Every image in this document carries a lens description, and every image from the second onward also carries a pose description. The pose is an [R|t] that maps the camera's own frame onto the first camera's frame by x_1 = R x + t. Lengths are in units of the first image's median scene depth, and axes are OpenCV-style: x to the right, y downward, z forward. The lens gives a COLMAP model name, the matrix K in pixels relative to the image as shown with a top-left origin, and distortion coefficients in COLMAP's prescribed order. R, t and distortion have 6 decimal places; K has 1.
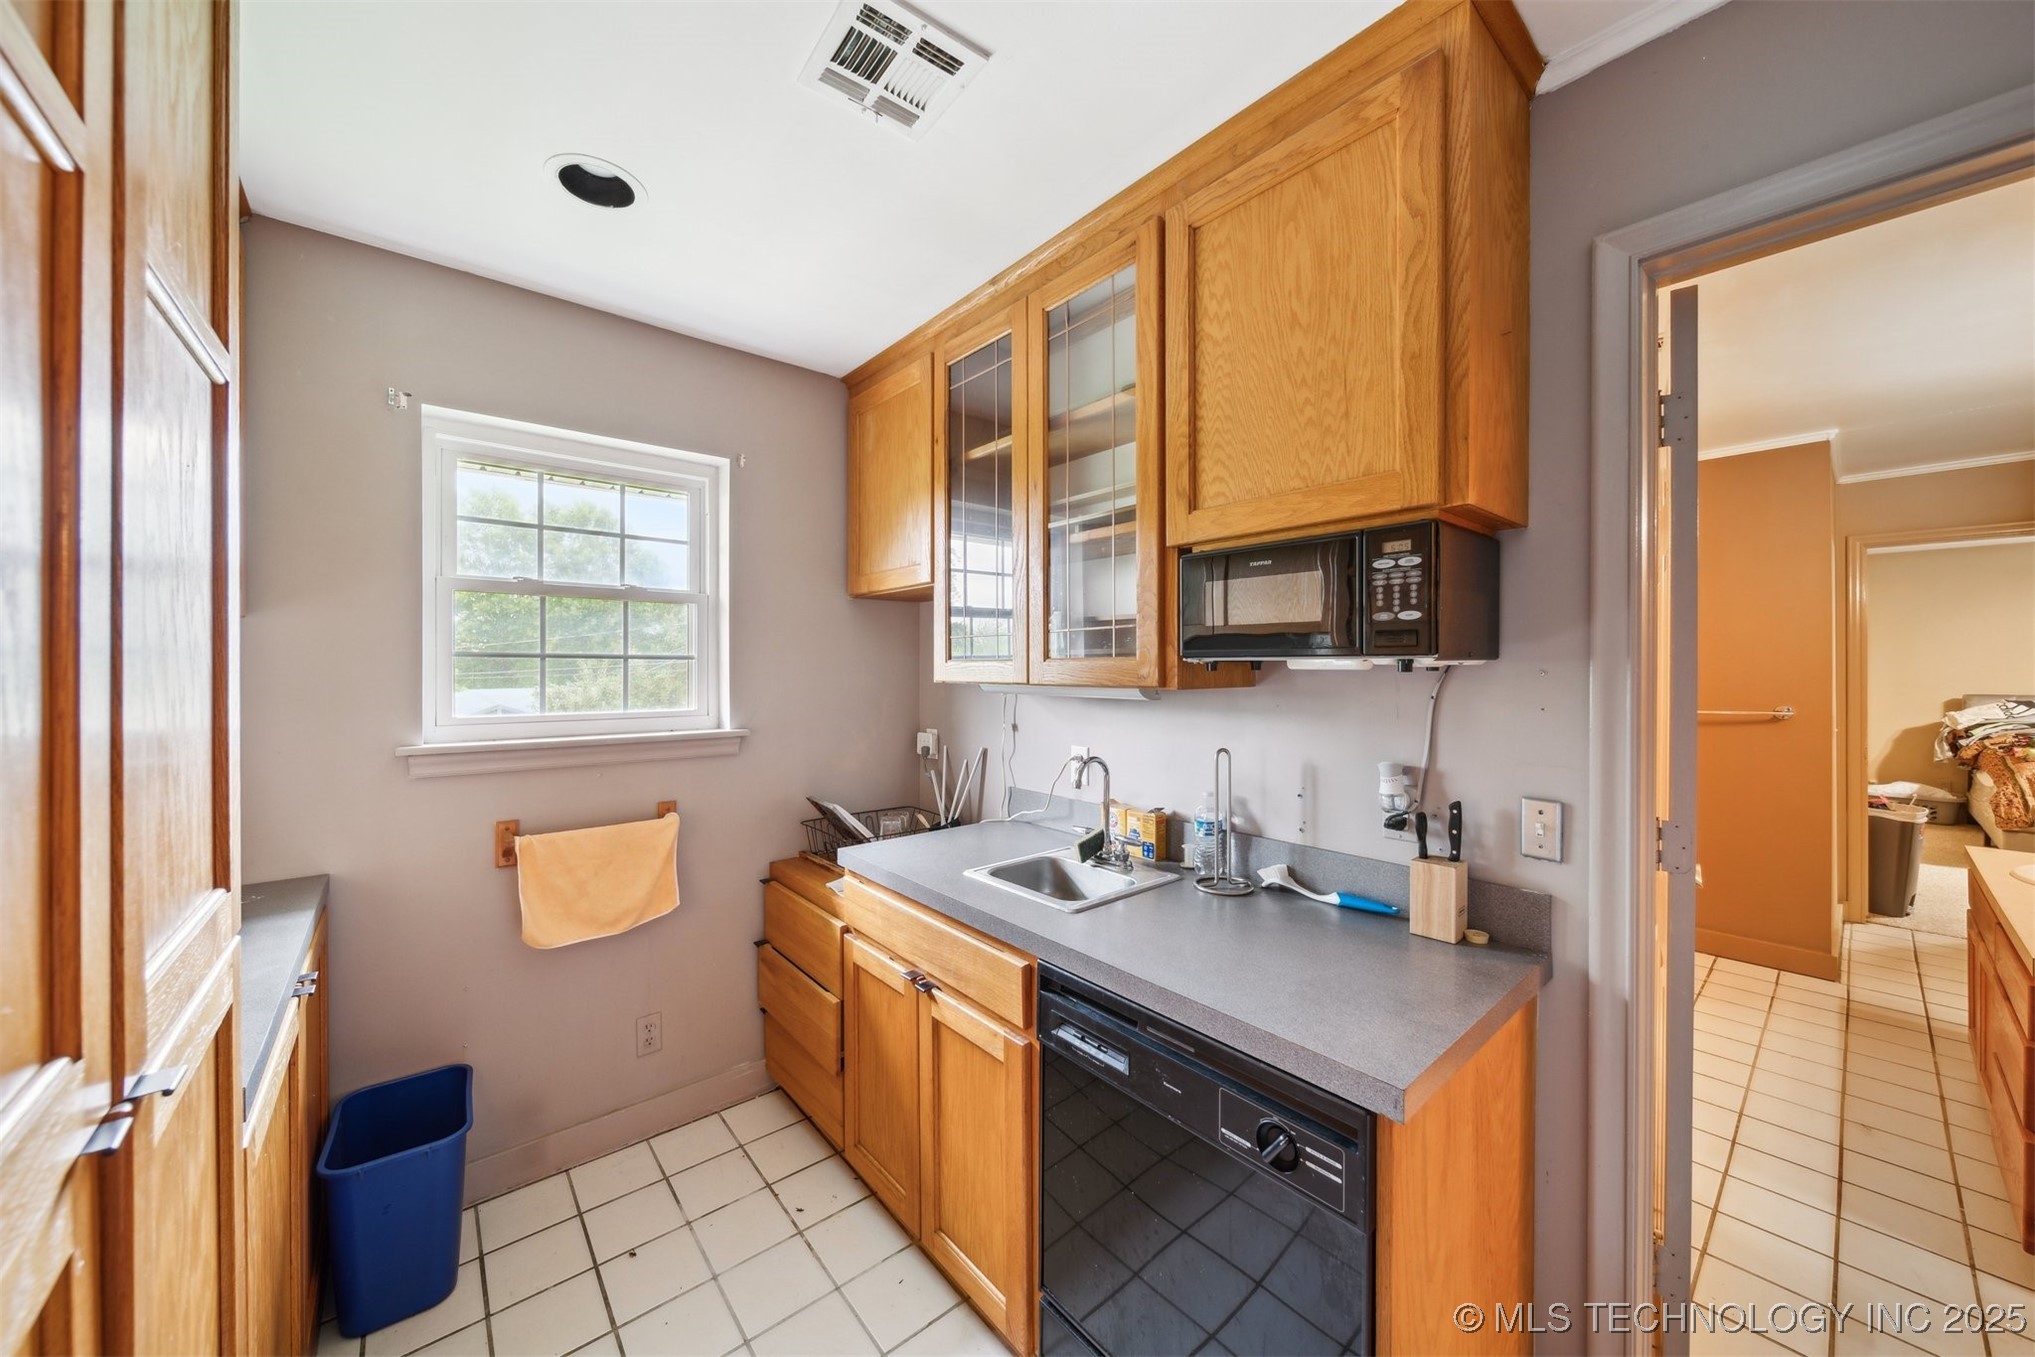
lens RADIAL K [[718.8, 0, 1019.9], [0, 718.8, 671.9], [0, 0, 1]] dist [-0.000726, -0.000483]
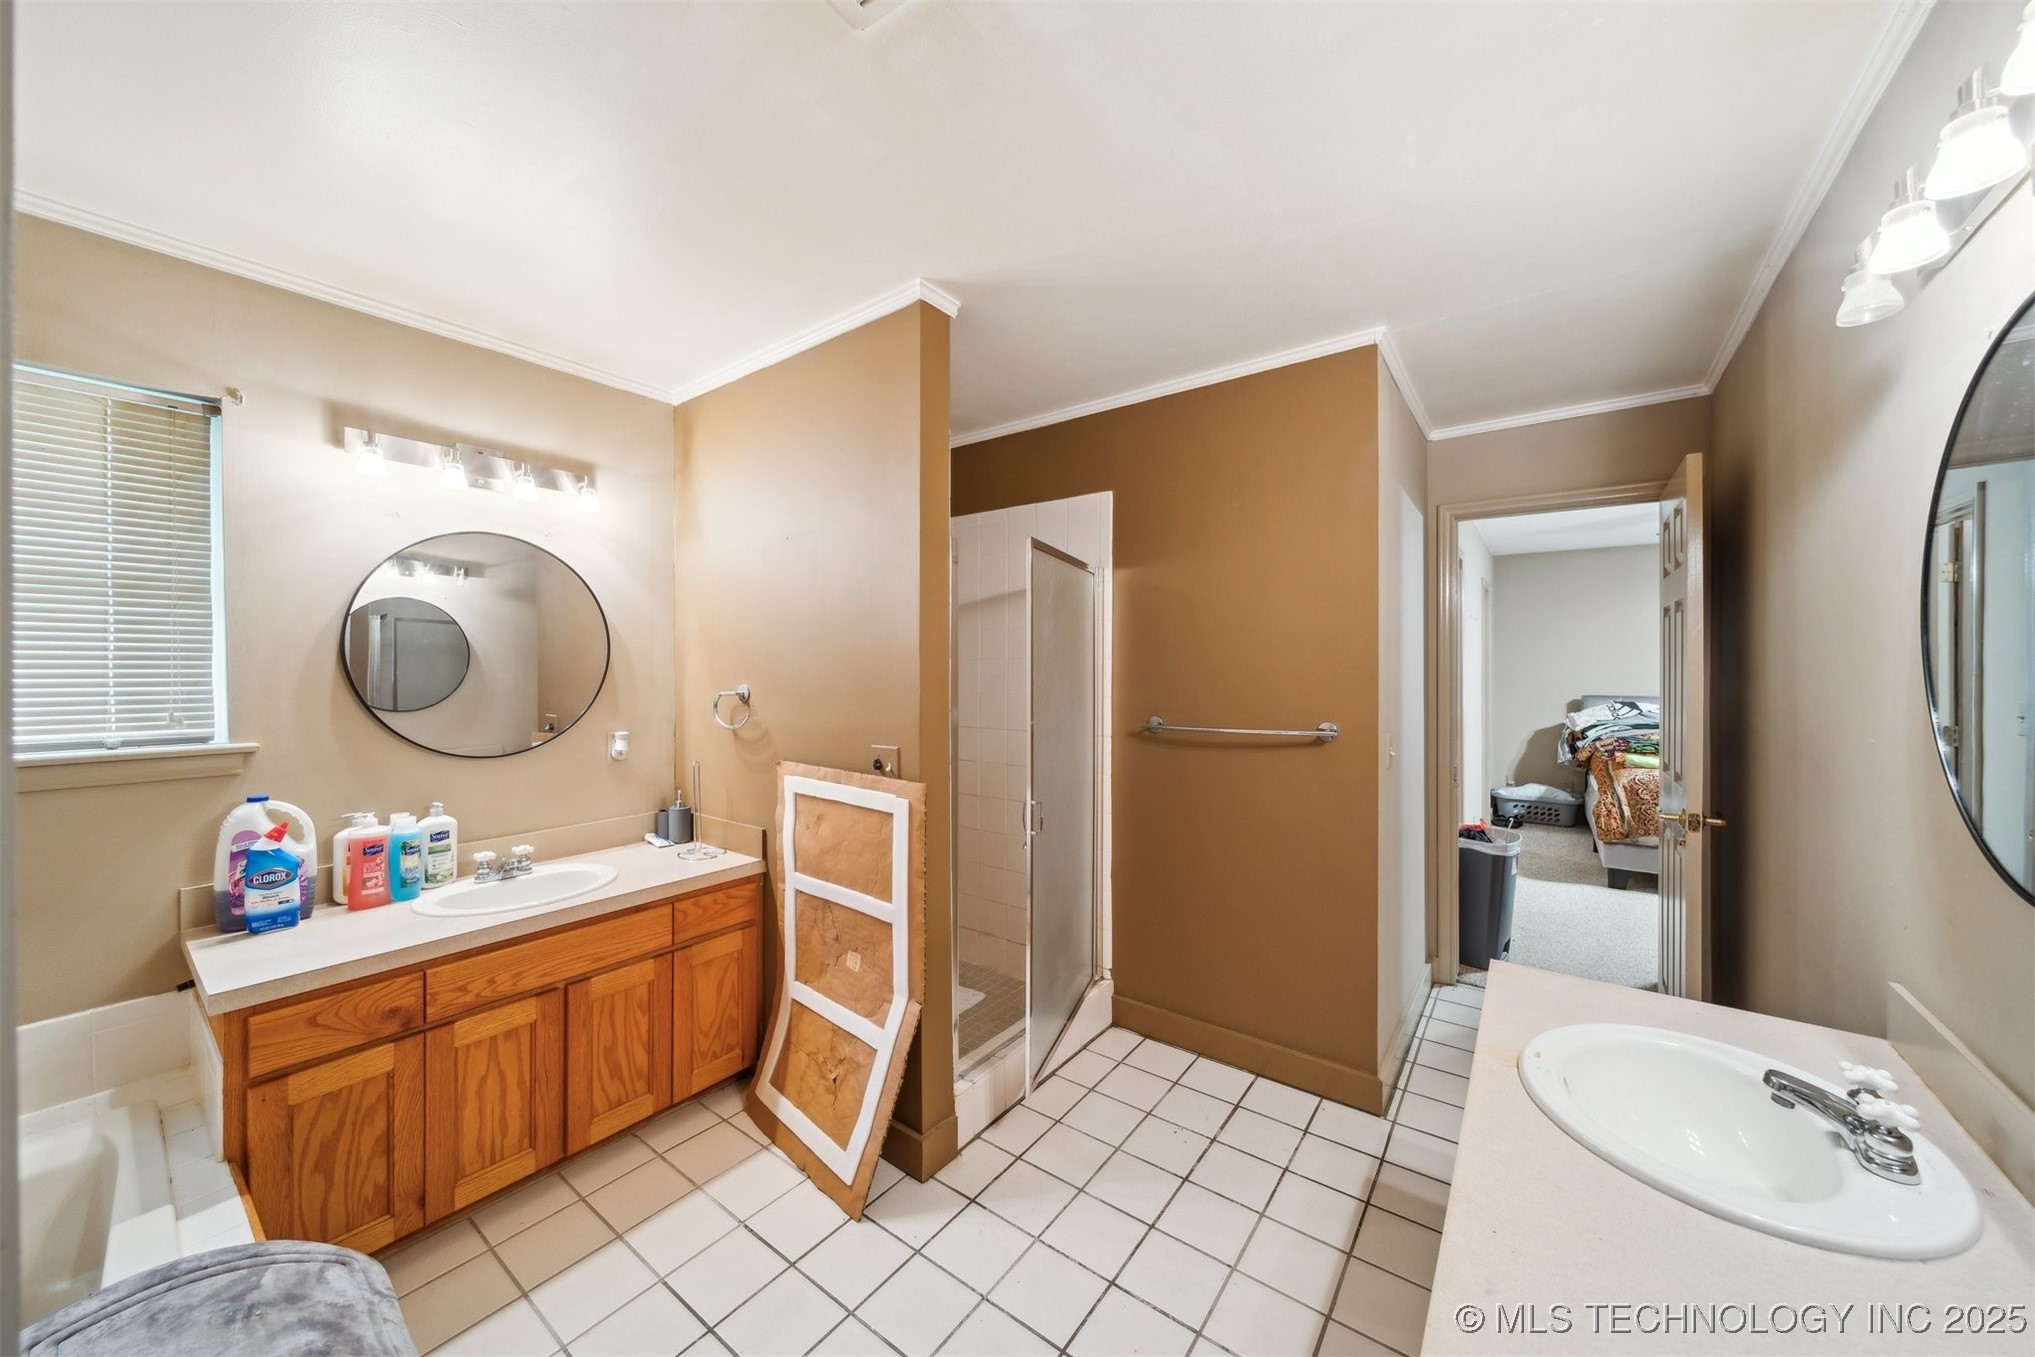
lens RADIAL K [[718.8, 0, 1011.9], [0, 718.8, 672.3], [0, 0, 1]] dist [-0.000726, -0.000483]
pose [[0.974645, 0.000600, 0.223755, 0.331342], [-0.000606, 1.000000, -0.000041, -0.000451], [-0.223755, -0.000096, 0.974645, 0.209285]]
